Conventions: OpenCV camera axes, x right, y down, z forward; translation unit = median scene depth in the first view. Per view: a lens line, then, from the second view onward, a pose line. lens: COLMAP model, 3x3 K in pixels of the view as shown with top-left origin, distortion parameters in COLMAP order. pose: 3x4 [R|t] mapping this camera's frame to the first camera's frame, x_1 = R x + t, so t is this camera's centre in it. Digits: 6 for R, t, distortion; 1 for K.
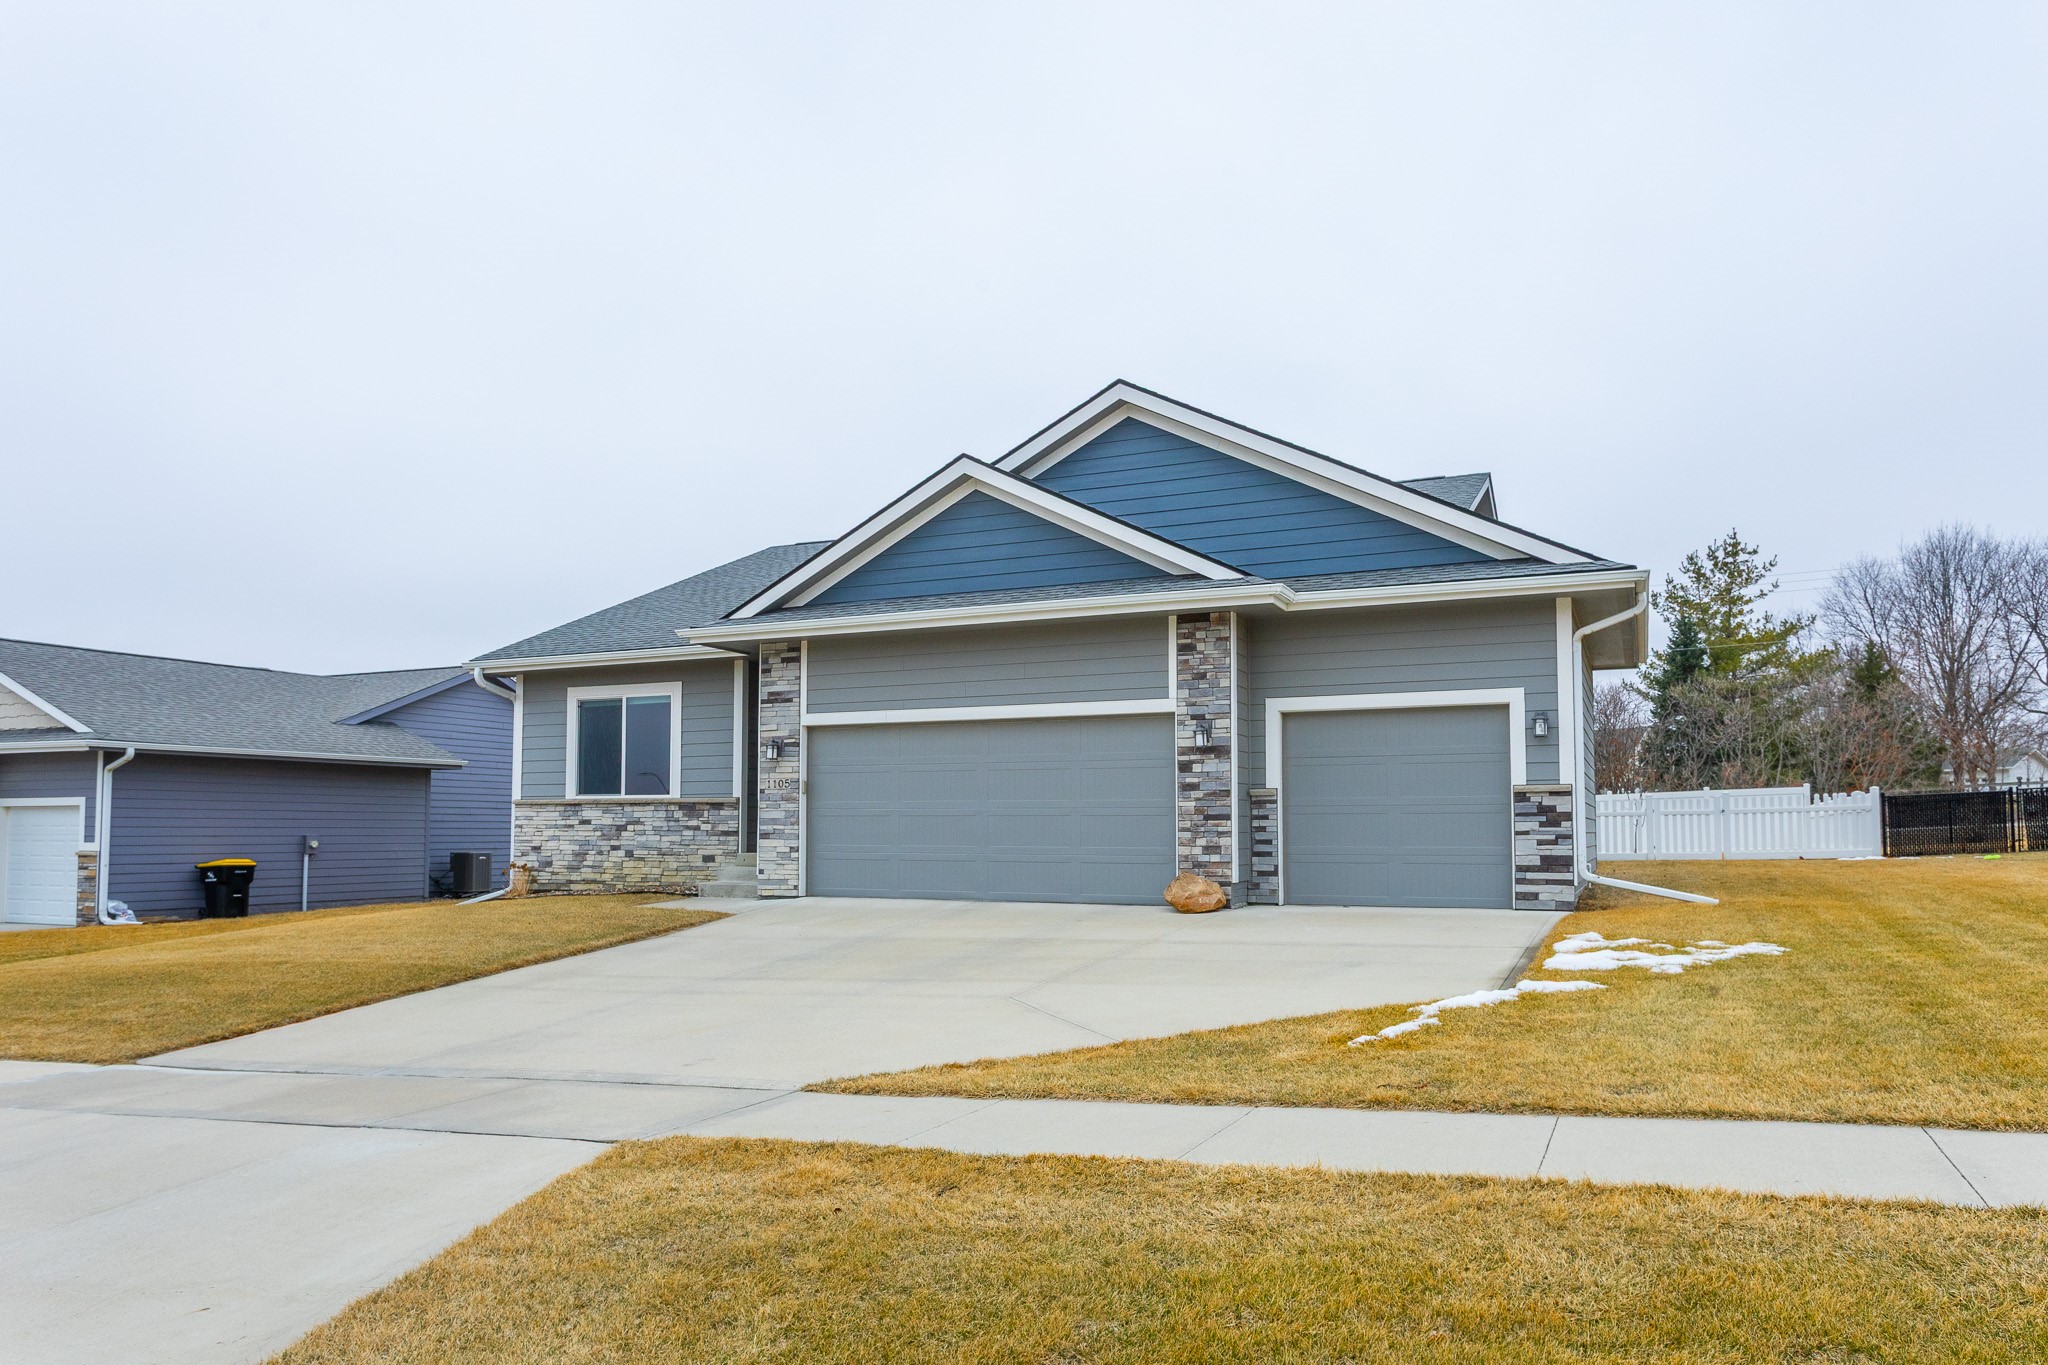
lens RADIAL K [[1369.5, 0, 1013.6], [0, 1369.5, 641.5], [0, 0, 1]] dist [0.001103, 0.004977]
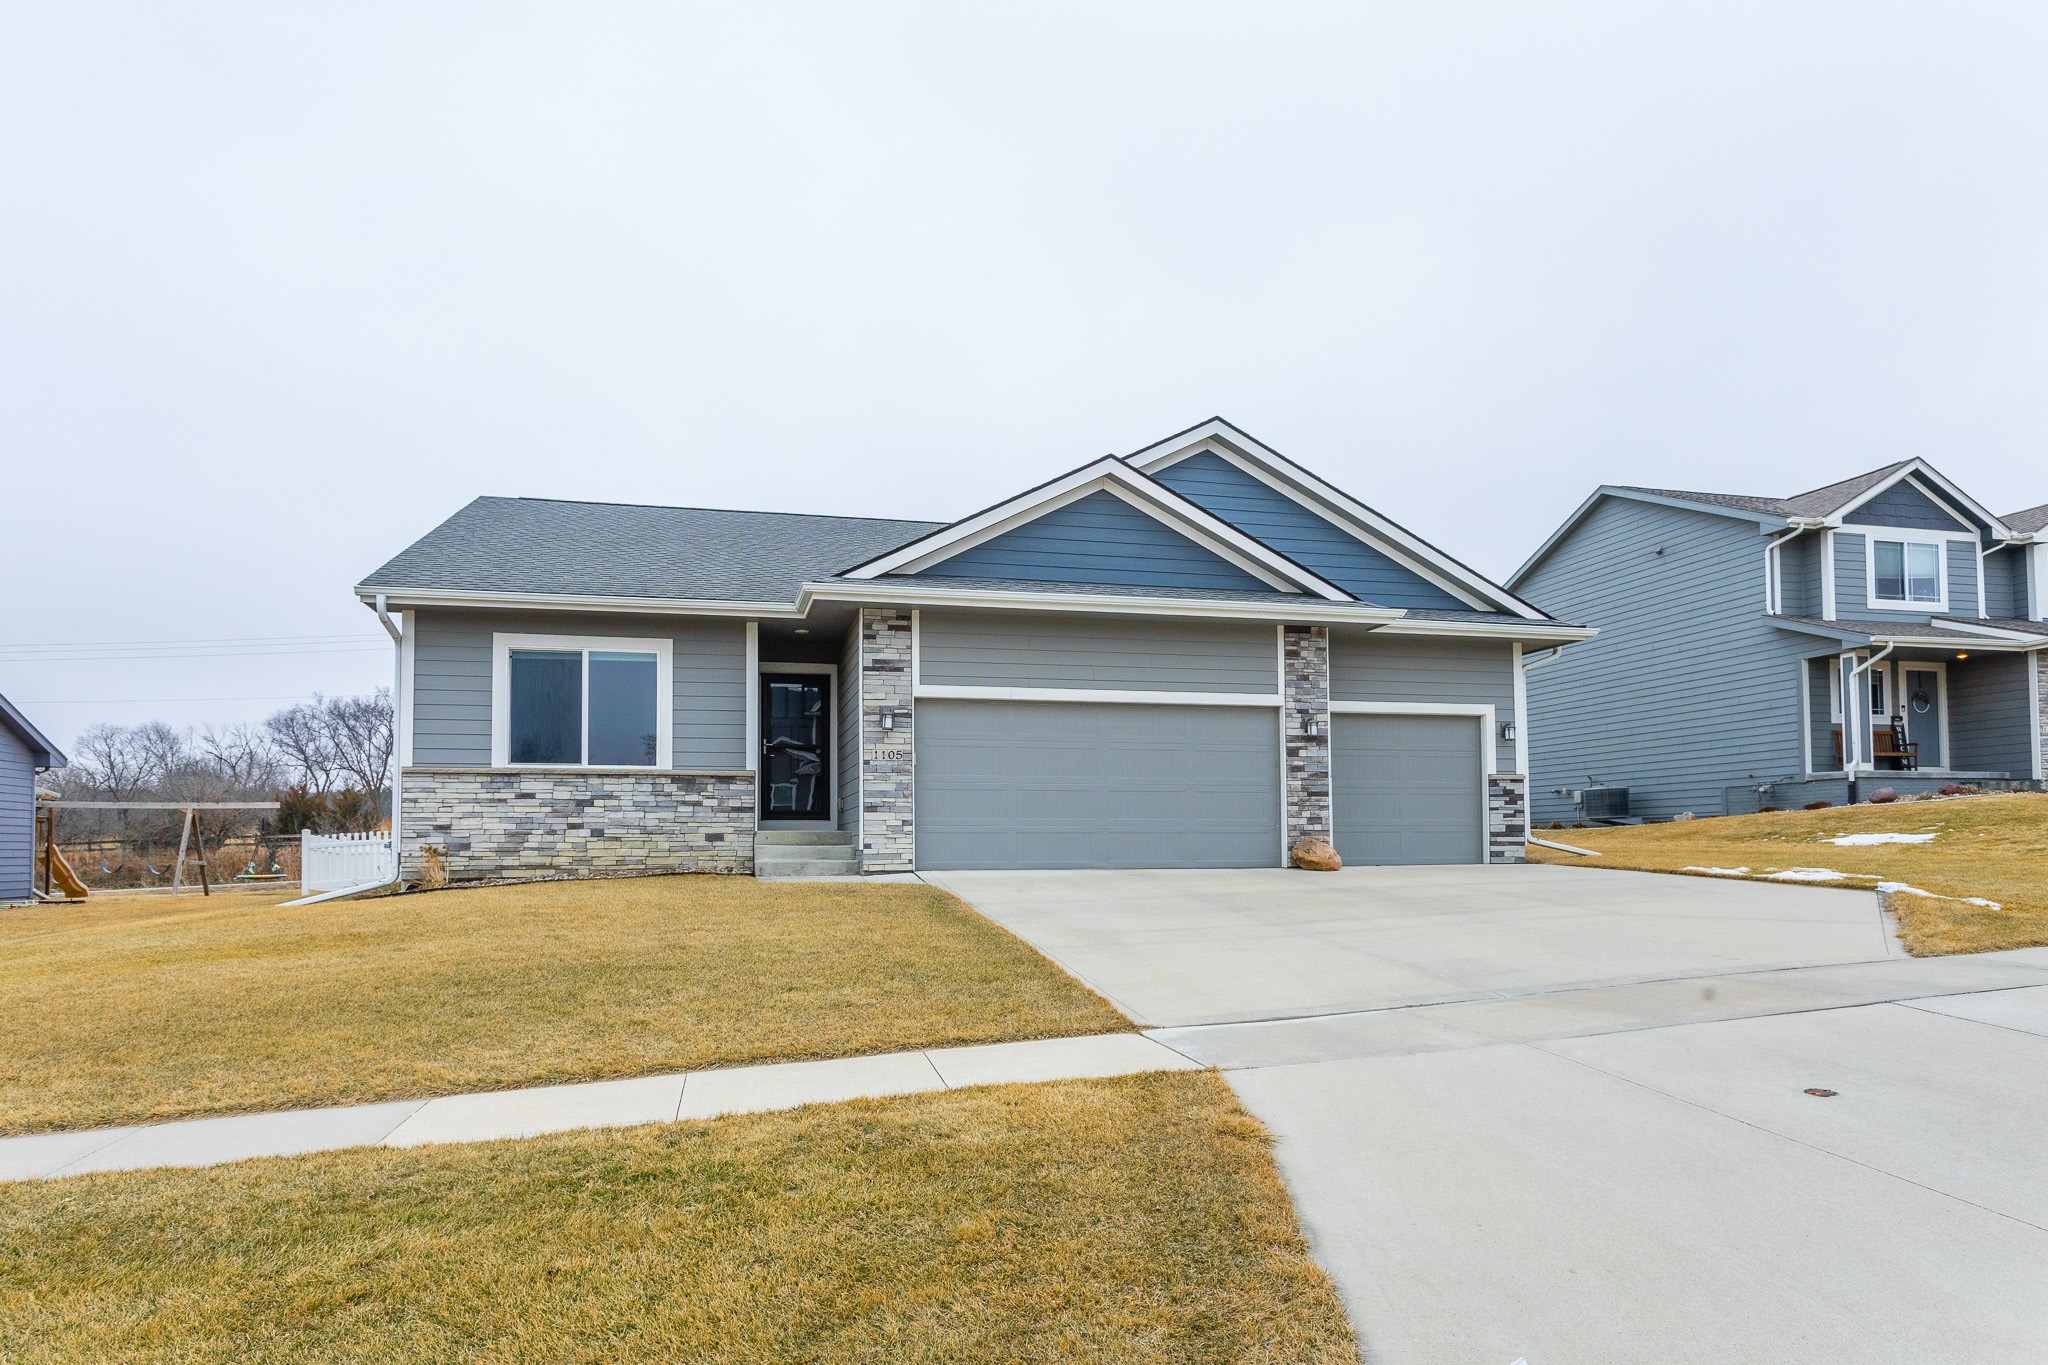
lens RADIAL K [[1265.9, 0, 1021.7], [0, 1265.9, 694.7], [0, 0, 1]] dist [-0.009283, 0.001217]
pose [[0.774135, 0.073853, 0.628698, -0.680594], [-0.080416, 0.996598, -0.018052, 0.072311], [-0.627892, -0.036582, 0.777440, 0.259395]]
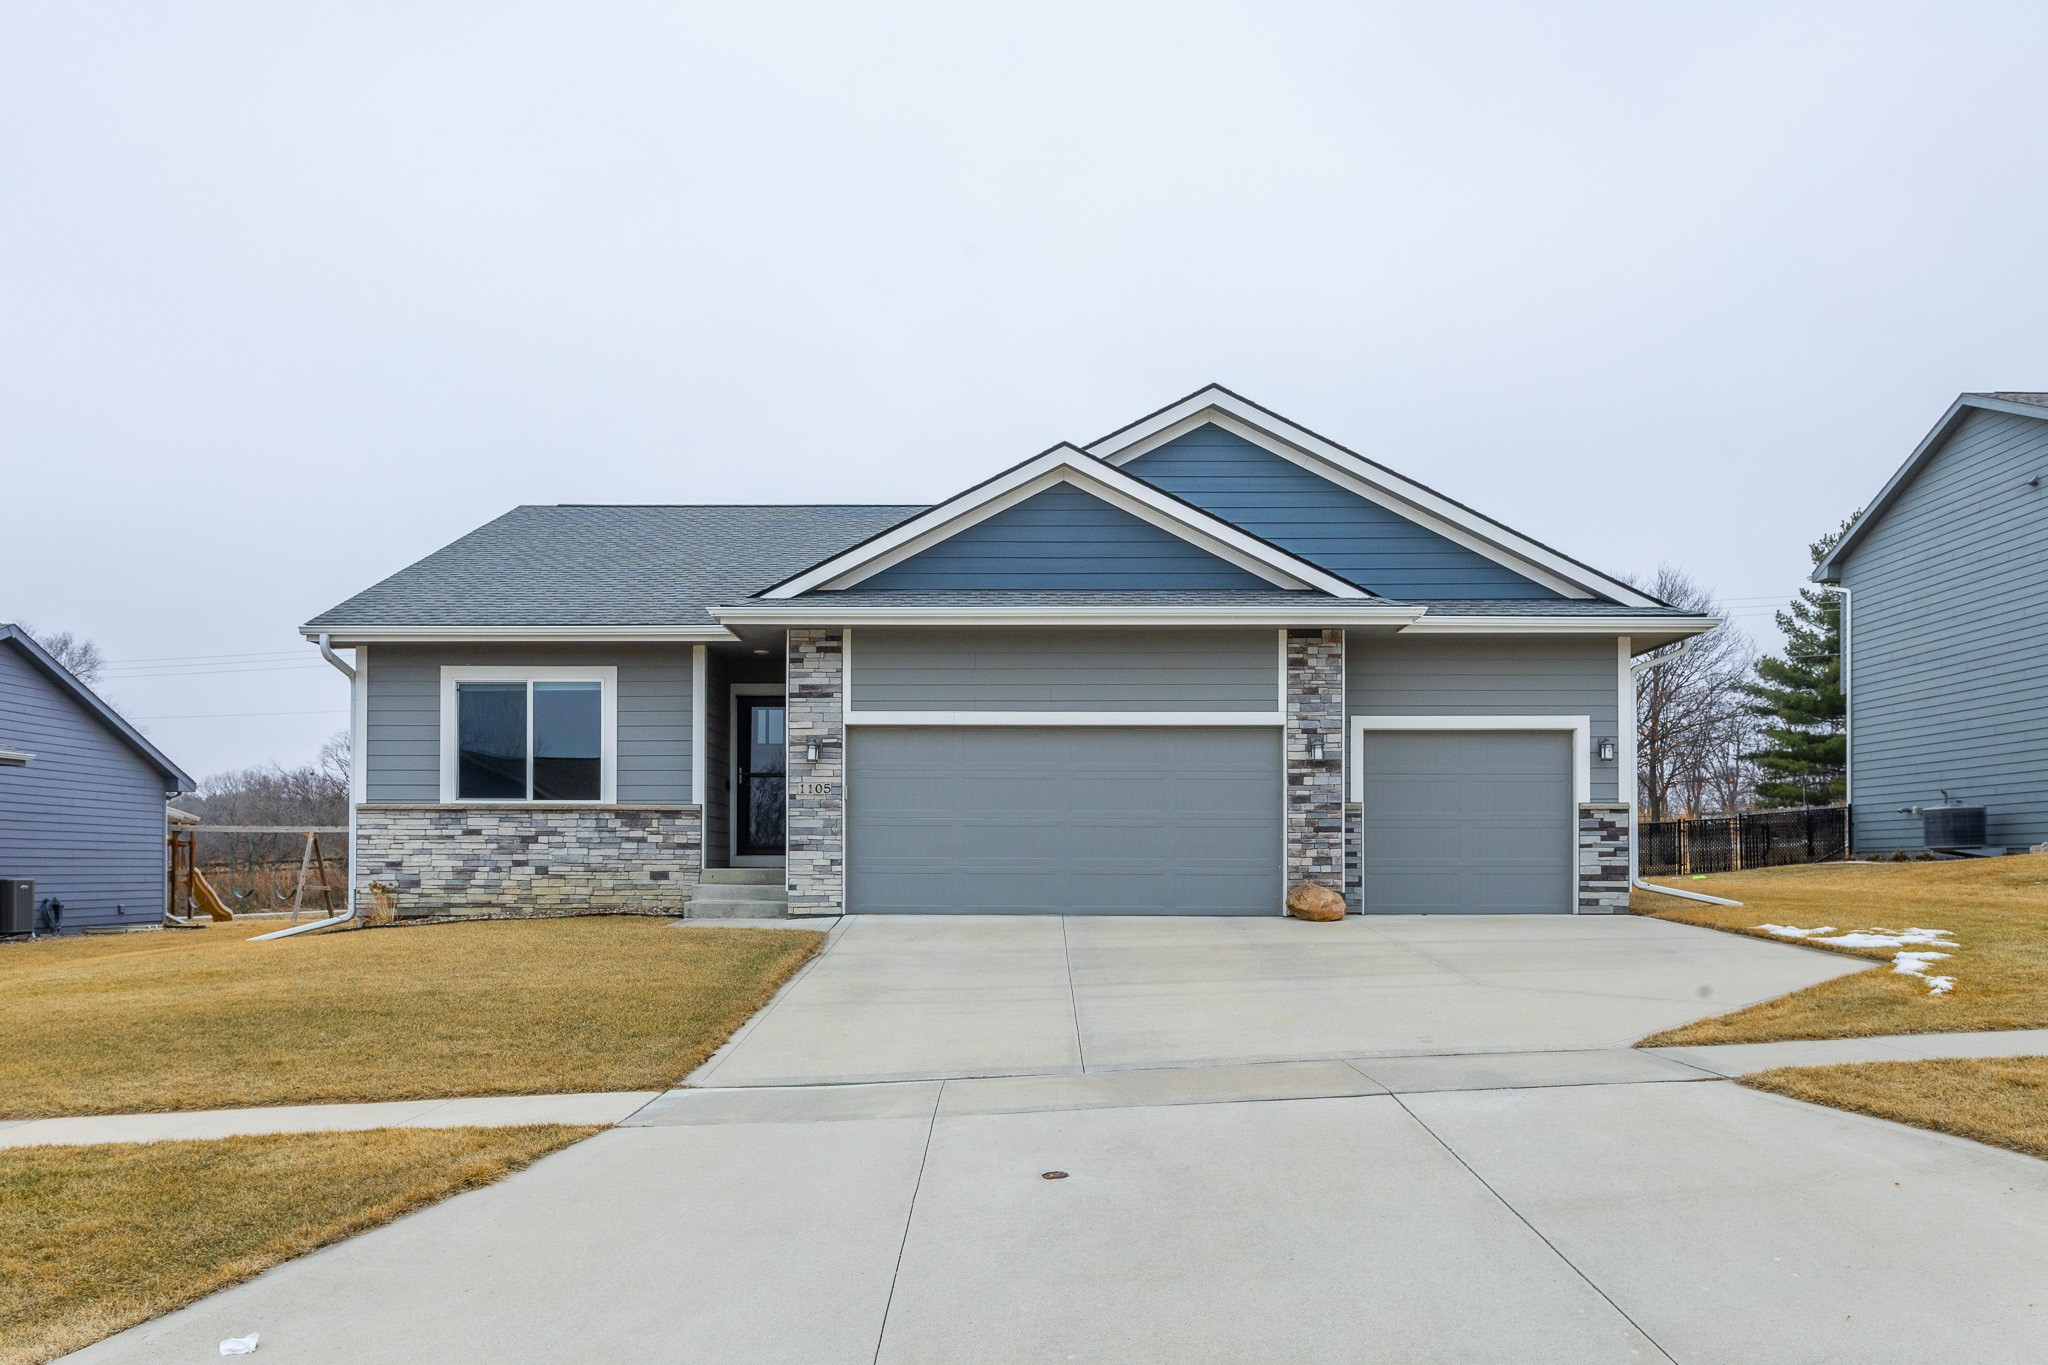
lens RADIAL K [[1586.9, 0, 1002.1], [0, 1586.9, 714.2], [0, 0, 1]] dist [0.006039, -0.014659]
pose [[0.911657, 0.042727, 0.408725, -0.497617], [-0.058383, 0.997958, 0.025900, 0.022809], [-0.406784, -0.047474, 0.912290, 0.017124]]
